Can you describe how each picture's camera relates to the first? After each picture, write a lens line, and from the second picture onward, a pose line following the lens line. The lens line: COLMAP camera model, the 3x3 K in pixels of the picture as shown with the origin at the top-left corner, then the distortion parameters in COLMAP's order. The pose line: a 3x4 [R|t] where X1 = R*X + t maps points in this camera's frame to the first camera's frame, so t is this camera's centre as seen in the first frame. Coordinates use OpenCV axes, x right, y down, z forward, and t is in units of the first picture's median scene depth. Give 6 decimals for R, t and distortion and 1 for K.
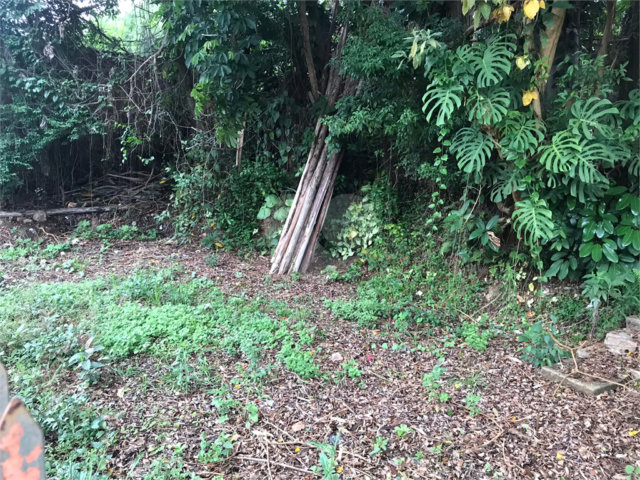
lens RADIAL K [[519.5, 0, 332.6], [0, 519.5, 239.2], [0, 0, 1]] dist [-0.002448, 0.001342]
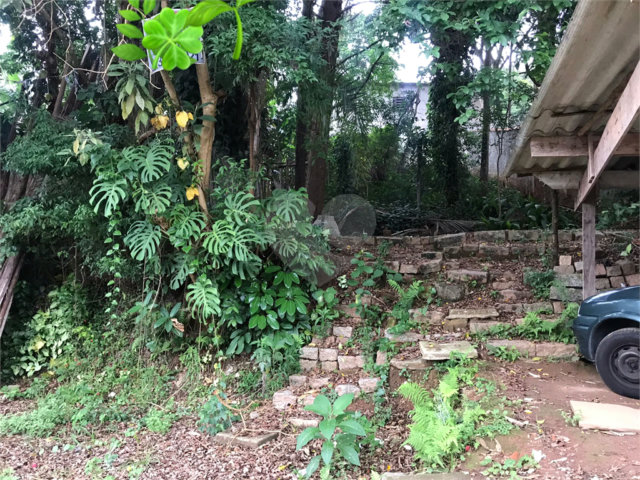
lens RADIAL K [[519.5, 0, 332.6], [0, 519.5, 239.2], [0, 0, 1]] dist [-0.002448, 0.001342]
pose [[0.884305, -0.019157, 0.466517, 0.114581], [0.128518, 0.970549, -0.203758, 0.097242], [-0.448875, 0.240140, 0.860723, -0.098395]]
